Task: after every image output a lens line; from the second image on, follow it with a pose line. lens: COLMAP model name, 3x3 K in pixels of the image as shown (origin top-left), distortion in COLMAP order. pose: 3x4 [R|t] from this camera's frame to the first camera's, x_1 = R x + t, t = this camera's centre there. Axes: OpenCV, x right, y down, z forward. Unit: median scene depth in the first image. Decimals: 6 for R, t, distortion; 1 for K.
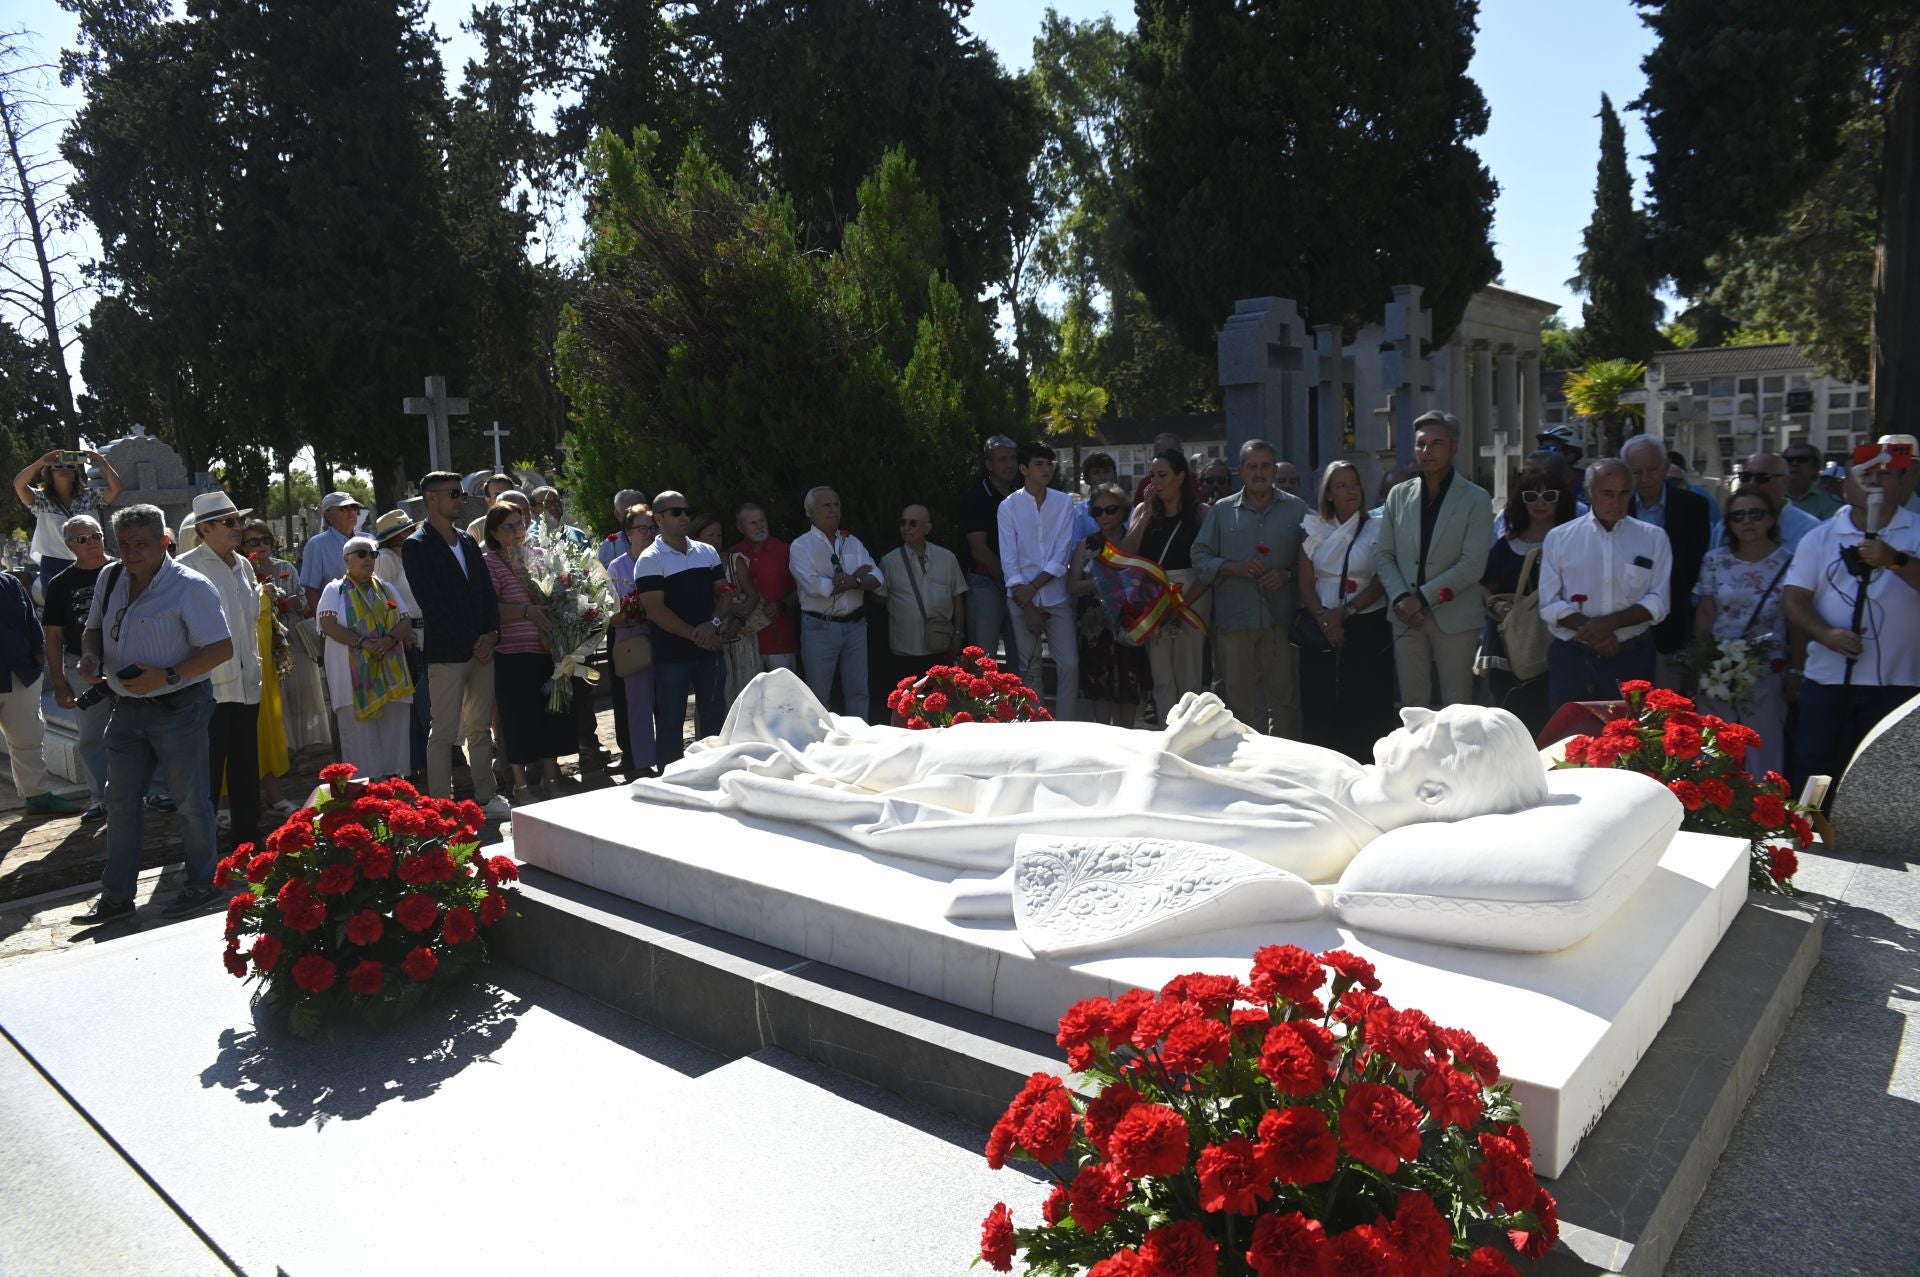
lens RADIAL K [[1302.3, 0, 959.0], [0, 1302.3, 647.3], [0, 0, 1]] dist [-0.118630, 0.090946]
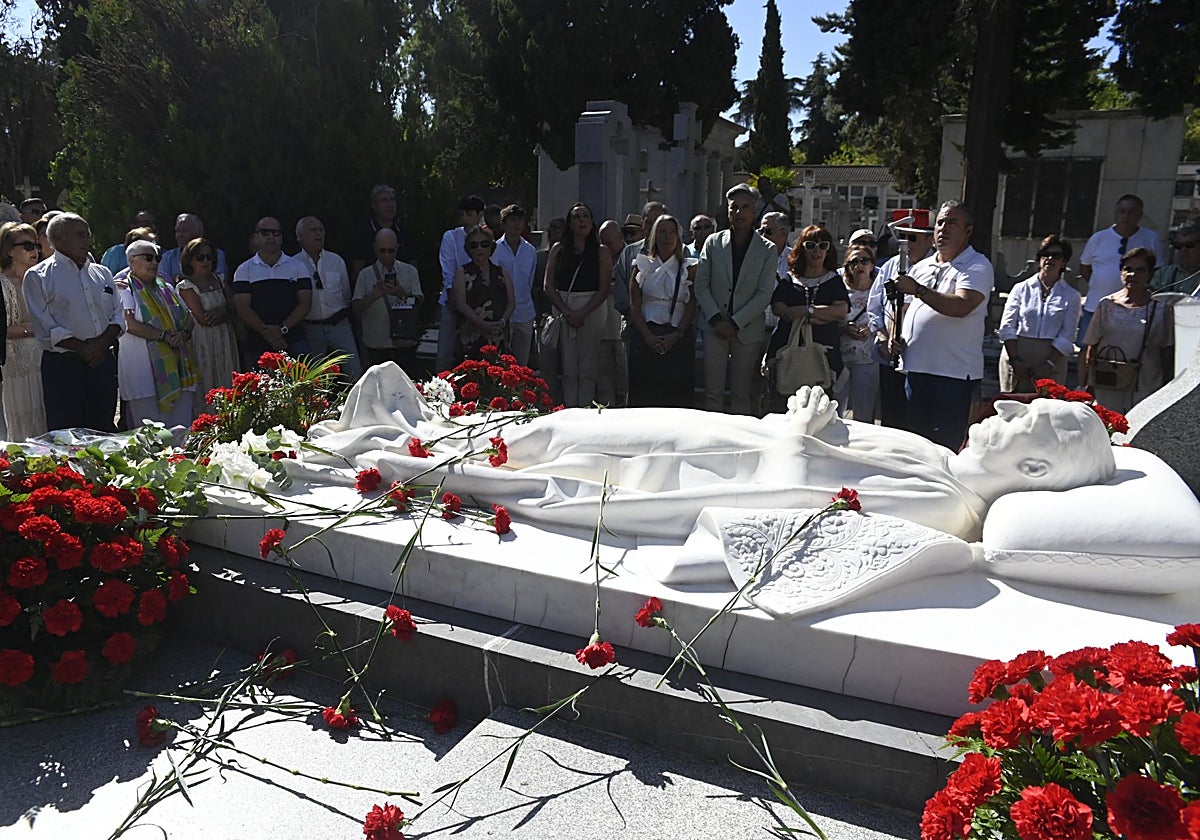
lens RADIAL K [[898.7, 0, 577.5], [0, 898.7, 425.1], [0, 0, 1]] dist [-0.132754, 0.118061]
pose [[0.964813, -0.006258, 0.262862, -0.273789], [-0.016235, 0.996391, 0.083313, 0.005285], [-0.262435, -0.084649, 0.961230, 0.262639]]
